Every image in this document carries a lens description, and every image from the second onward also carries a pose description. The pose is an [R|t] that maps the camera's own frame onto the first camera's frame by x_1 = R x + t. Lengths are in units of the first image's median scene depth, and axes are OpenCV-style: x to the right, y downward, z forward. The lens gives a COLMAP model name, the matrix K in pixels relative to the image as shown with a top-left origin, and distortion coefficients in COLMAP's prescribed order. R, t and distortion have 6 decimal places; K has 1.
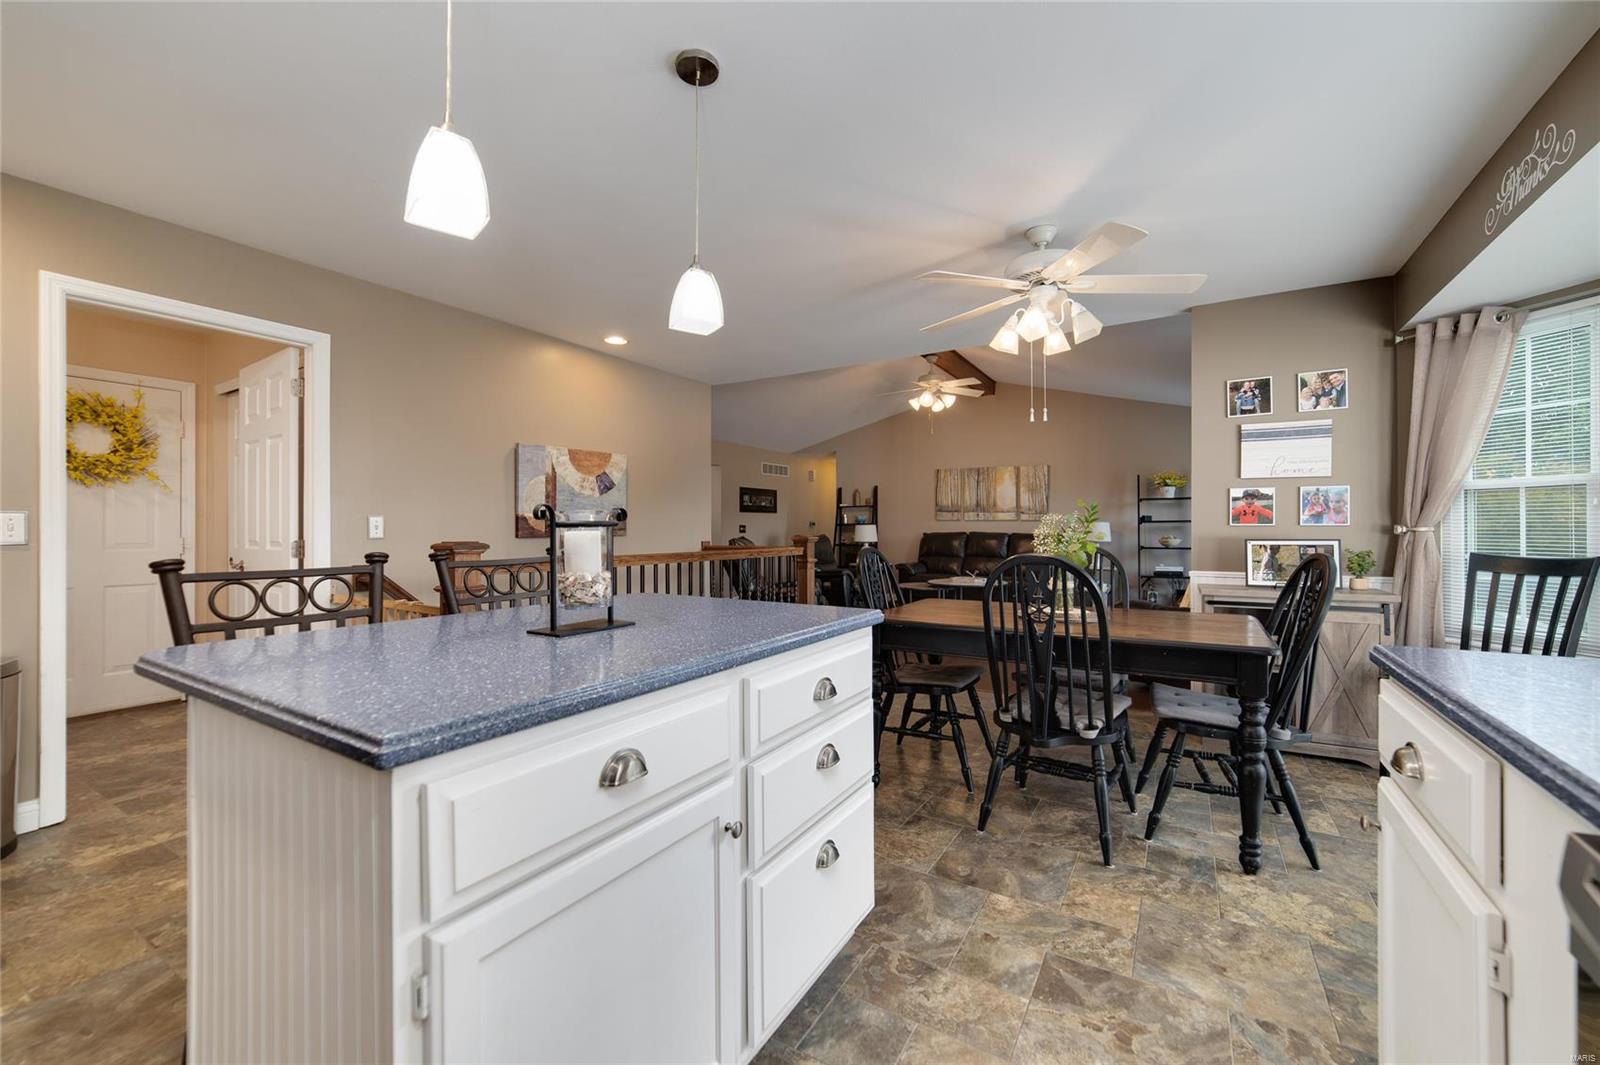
lens RADIAL K [[625.2, 0, 815.4], [0, 625.2, 533.6], [0, 0, 1]] dist [-0.010573, 0.002781]
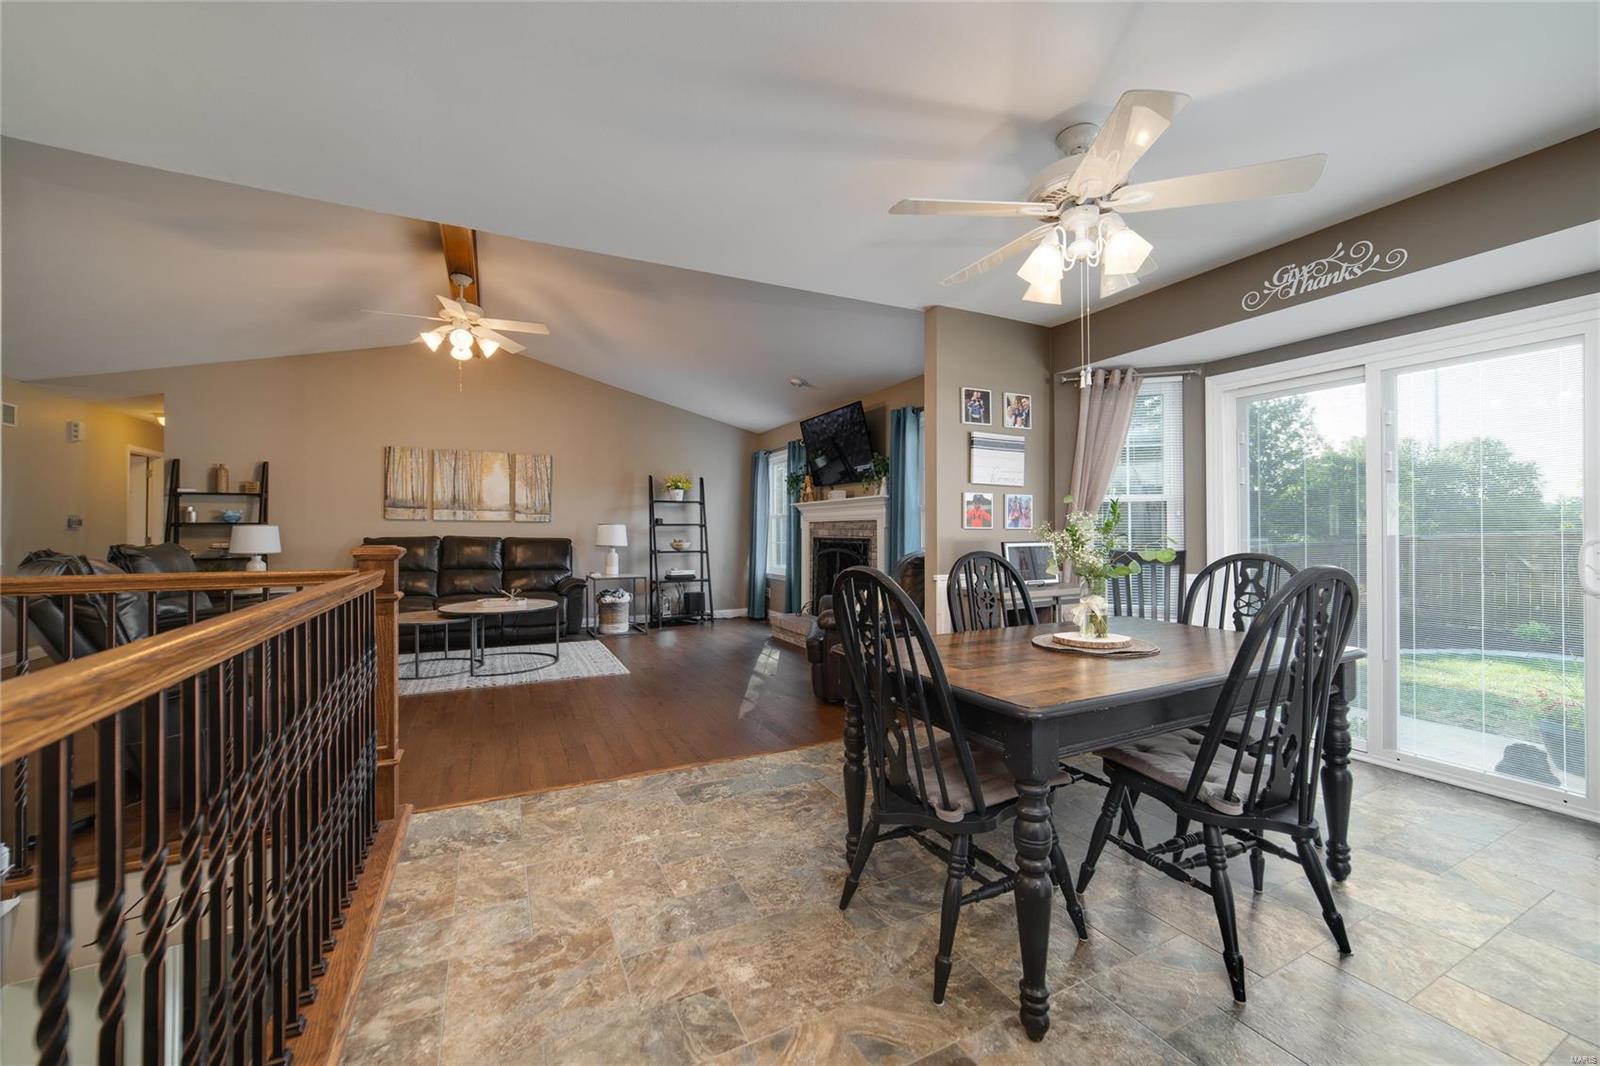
lens RADIAL K [[625.2, 0, 791.8], [0, 625.2, 526.8], [0, 0, 1]] dist [-0.010573, 0.002781]
pose [[0.559379, 0.010314, 0.828848, -0.281530], [0.004549, 0.999869, -0.015512, -0.001262], [-0.828899, 0.012447, 0.559259, 0.545905]]
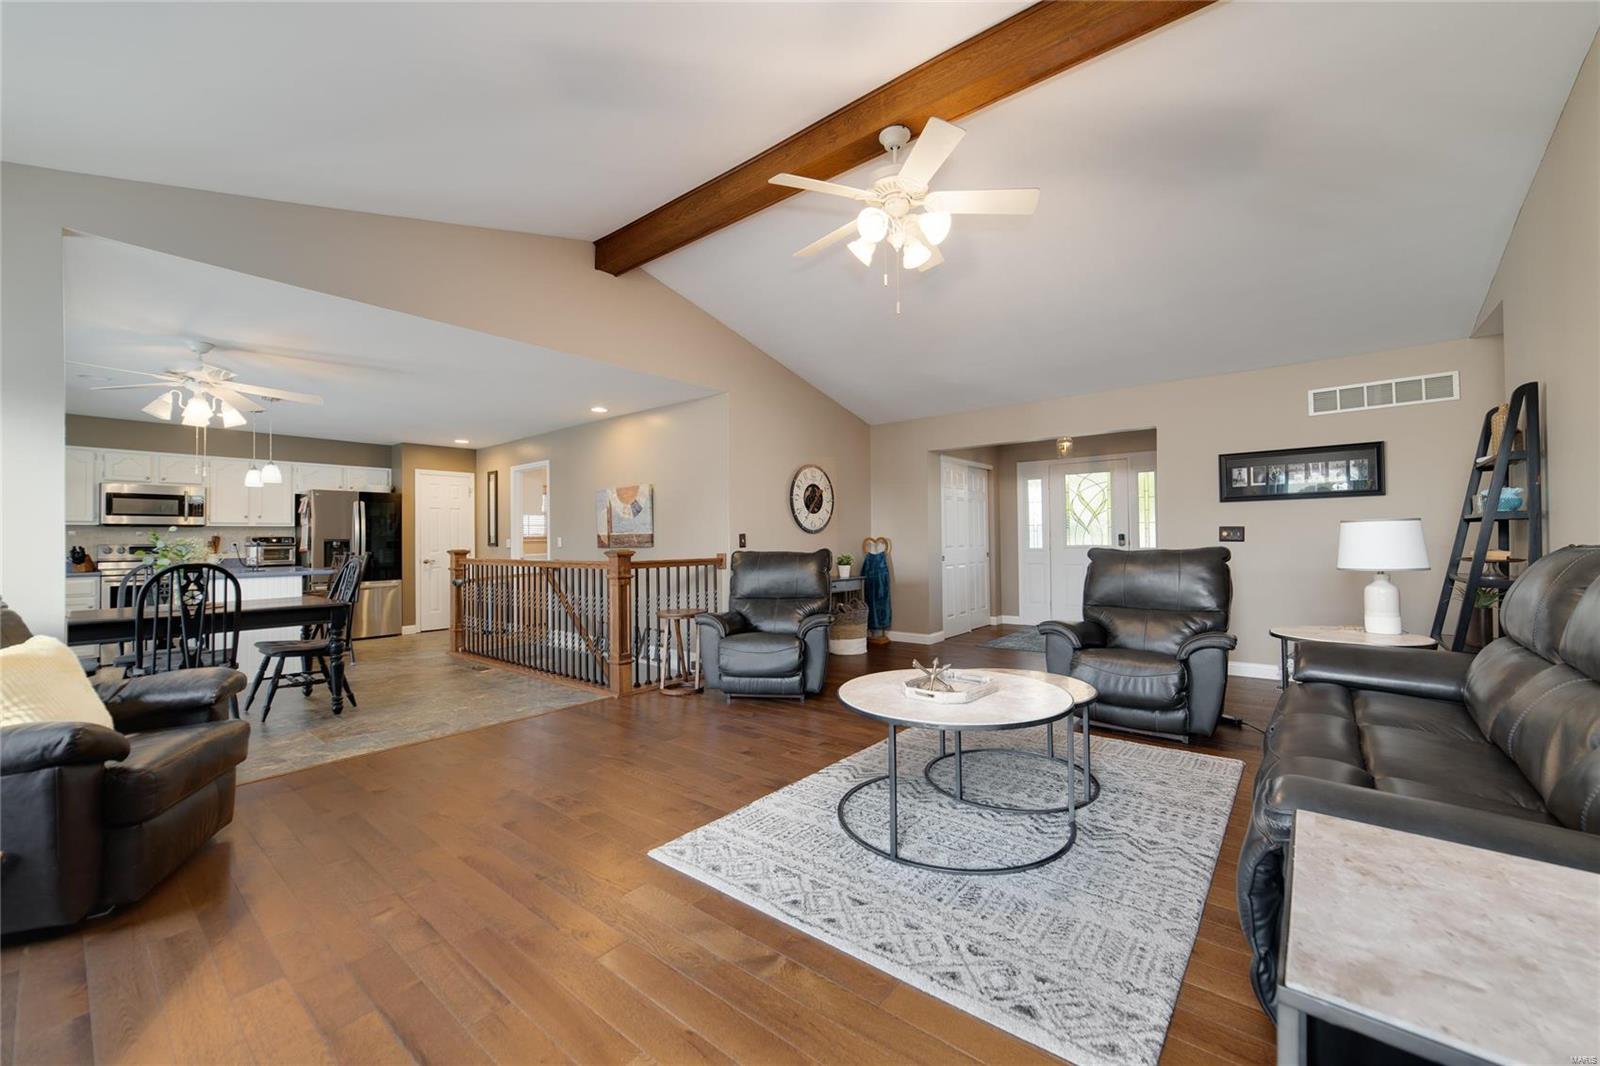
lens RADIAL K [[625.2, 0, 811.1], [0, 625.2, 536.3], [0, 0, 1]] dist [-0.010573, 0.002781]
pose [[-0.133898, -0.003454, -0.990989, 1.011582], [0.006054, 0.999972, -0.004303, -0.012353], [0.990977, -0.006576, -0.133873, 1.645813]]
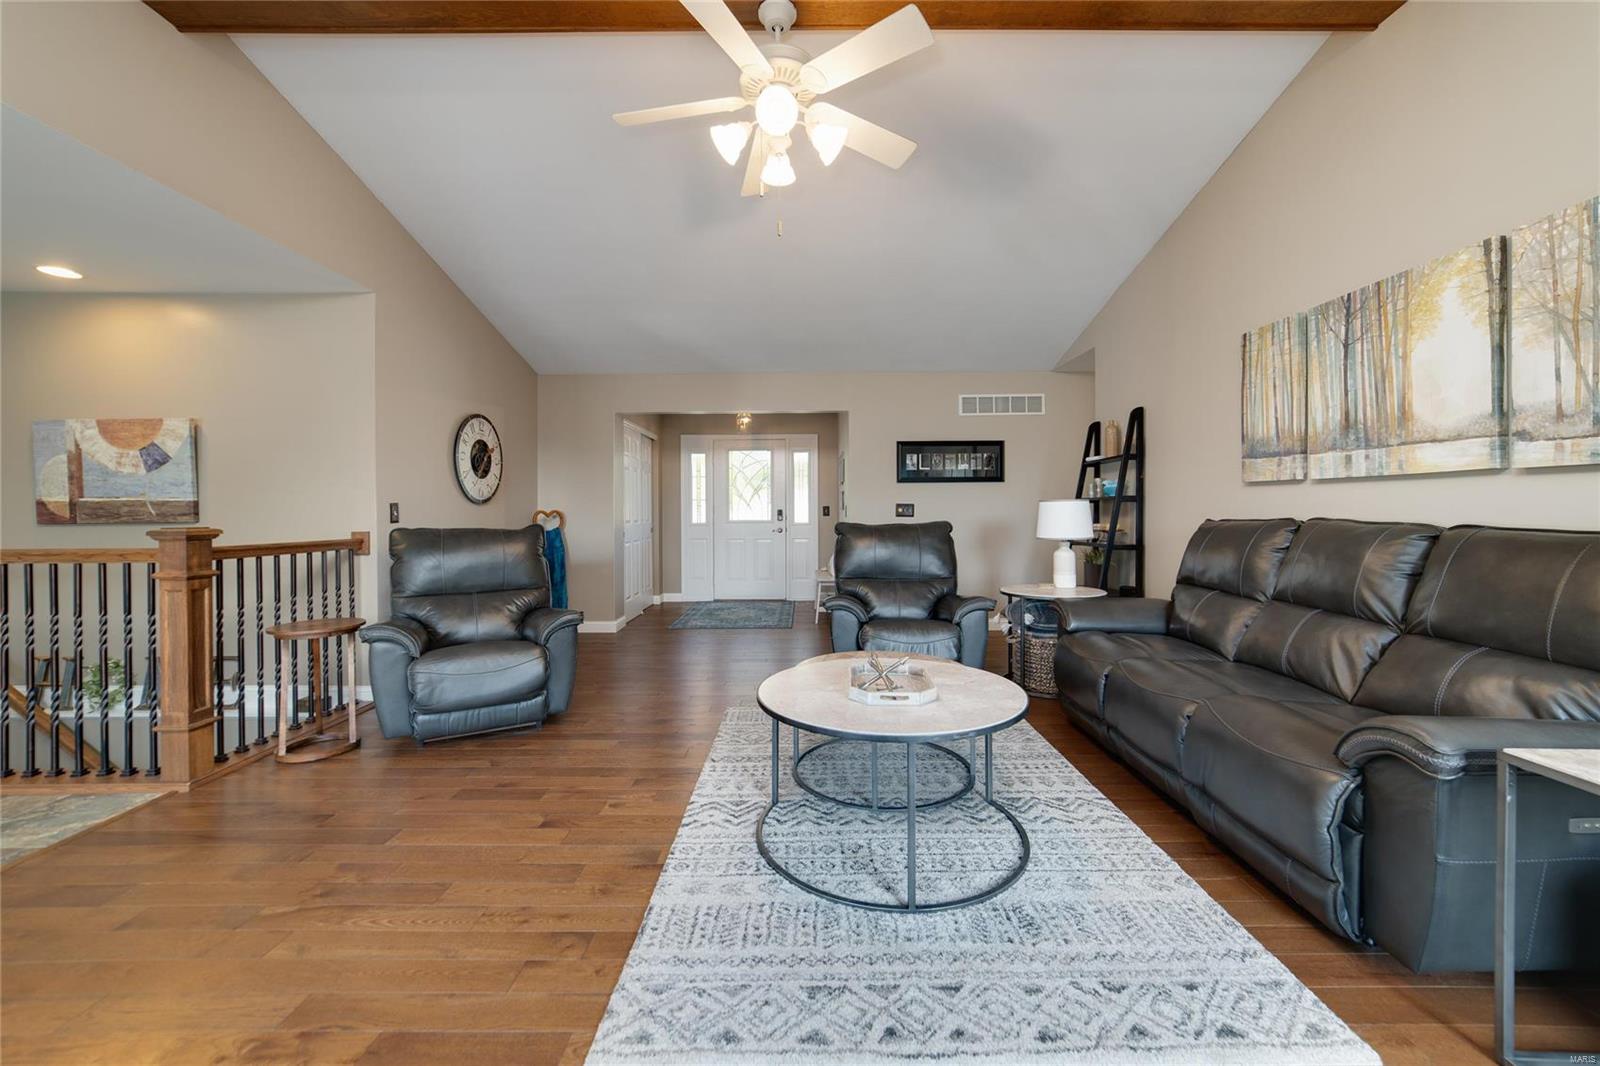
lens RADIAL K [[625.2, 0, 806.0], [0, 625.2, 517.9], [0, 0, 1]] dist [-0.010573, 0.002781]
pose [[0.512598, 0.007392, -0.858597, 0.815379], [-0.001210, 0.999968, 0.007886, -0.010501], [0.858628, -0.003003, 0.512590, 1.383217]]
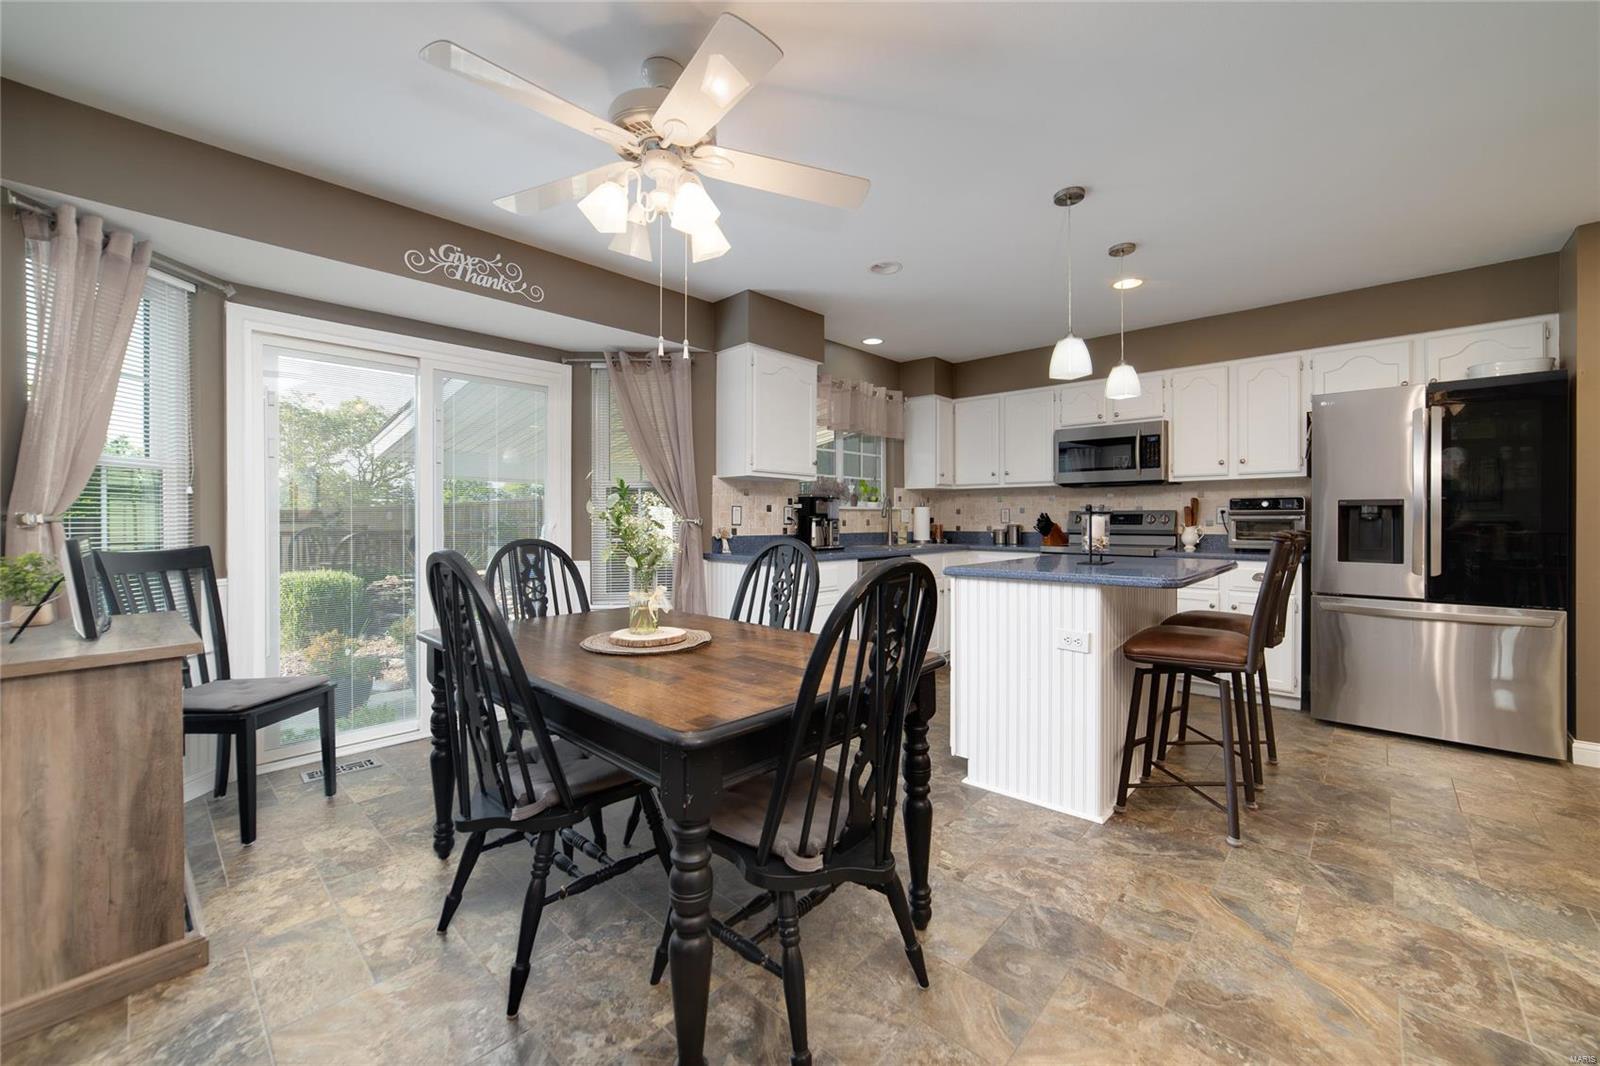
lens RADIAL K [[650.3, 0, 797.7], [0, 650.3, 521.2], [0, 0, 1]] dist [-0.001570, -0.000187]
pose [[-0.983086, 0.002539, 0.183124, 0.062566], [0.004454, 0.999940, 0.010048, -0.004305], [-0.183088, 0.010693, -0.983038, 1.049990]]
